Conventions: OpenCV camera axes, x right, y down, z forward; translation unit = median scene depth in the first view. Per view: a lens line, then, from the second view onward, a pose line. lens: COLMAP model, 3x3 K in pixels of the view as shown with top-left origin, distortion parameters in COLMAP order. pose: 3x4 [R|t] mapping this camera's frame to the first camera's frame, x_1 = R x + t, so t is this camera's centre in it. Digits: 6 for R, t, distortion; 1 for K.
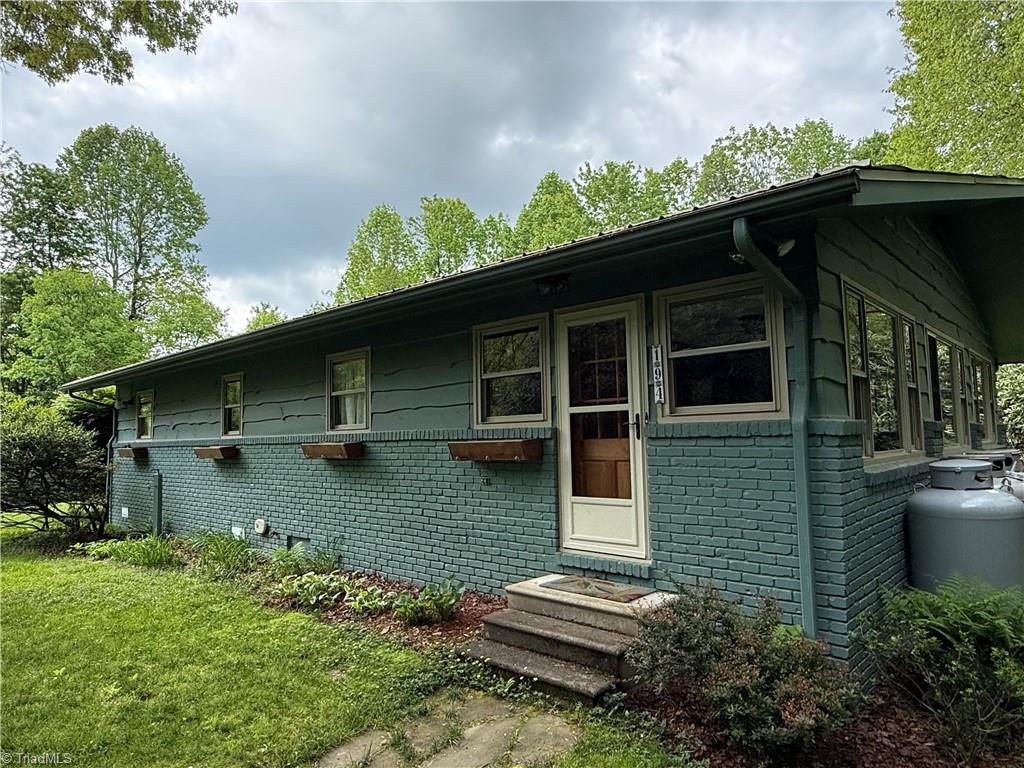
lens RADIAL K [[635.1, 0, 516.2], [0, 635.1, 387.8], [0, 0, 1]] dist [-0.006351, -0.000259]
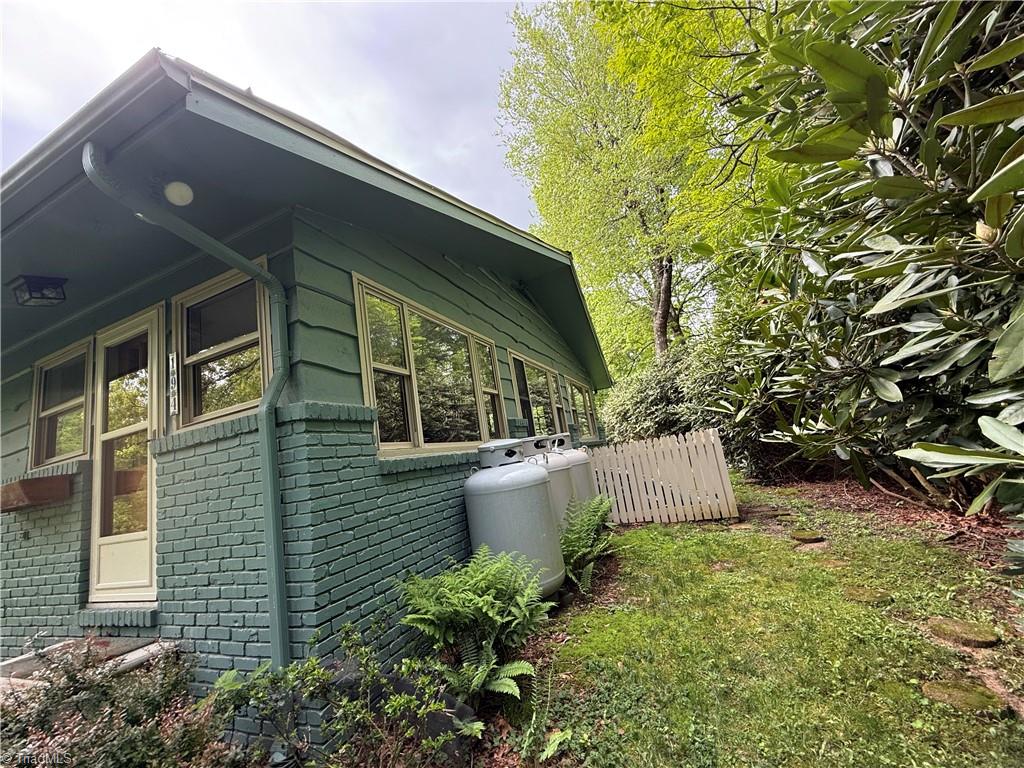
lens RADIAL K [[407.1, 0, 509.1], [0, 407.1, 383.8], [0, 0, 1]] dist [0.001061, 0.000263]
pose [[0.931554, -0.062431, 0.358202, 0.458153], [0.110224, 0.987280, -0.114581, 0.098013], [-0.346492, 0.146221, 0.926586, 0.292467]]
